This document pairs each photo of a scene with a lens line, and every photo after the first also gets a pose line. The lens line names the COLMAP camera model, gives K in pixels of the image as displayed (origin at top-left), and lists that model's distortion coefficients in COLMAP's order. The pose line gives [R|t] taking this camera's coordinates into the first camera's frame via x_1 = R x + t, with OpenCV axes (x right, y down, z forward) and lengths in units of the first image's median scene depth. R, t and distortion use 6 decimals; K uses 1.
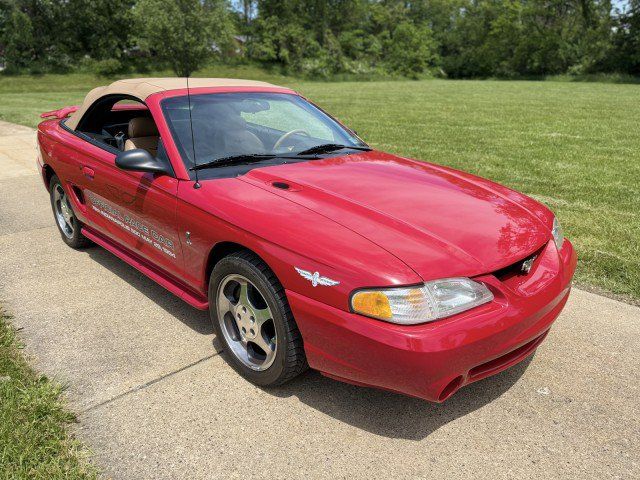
lens RADIAL K [[485.9, 0, 300.1], [0, 485.9, 233.5], [0, 0, 1]] dist [0.046110, -0.074445]
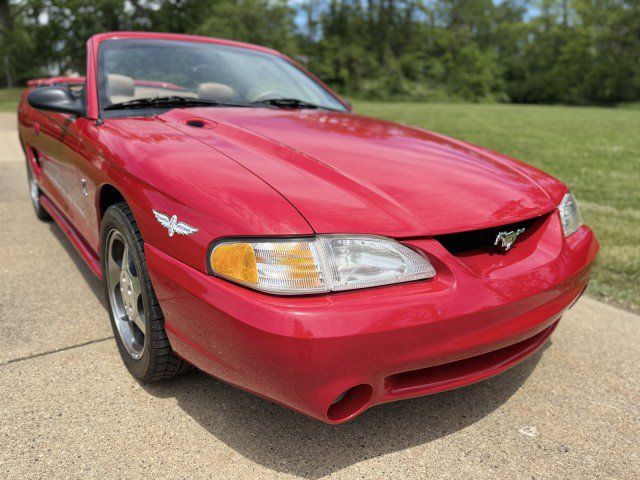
lens RADIAL K [[454.5, 0, 323.0], [0, 454.5, 243.9], [0, 0, 1]] dist [0.034333, -0.044518]
pose [[0.990000, 0.070389, -0.122255, 0.087097], [-0.076078, 0.996195, -0.042505, 0.035004], [0.118798, 0.051381, 0.991588, 0.101075]]
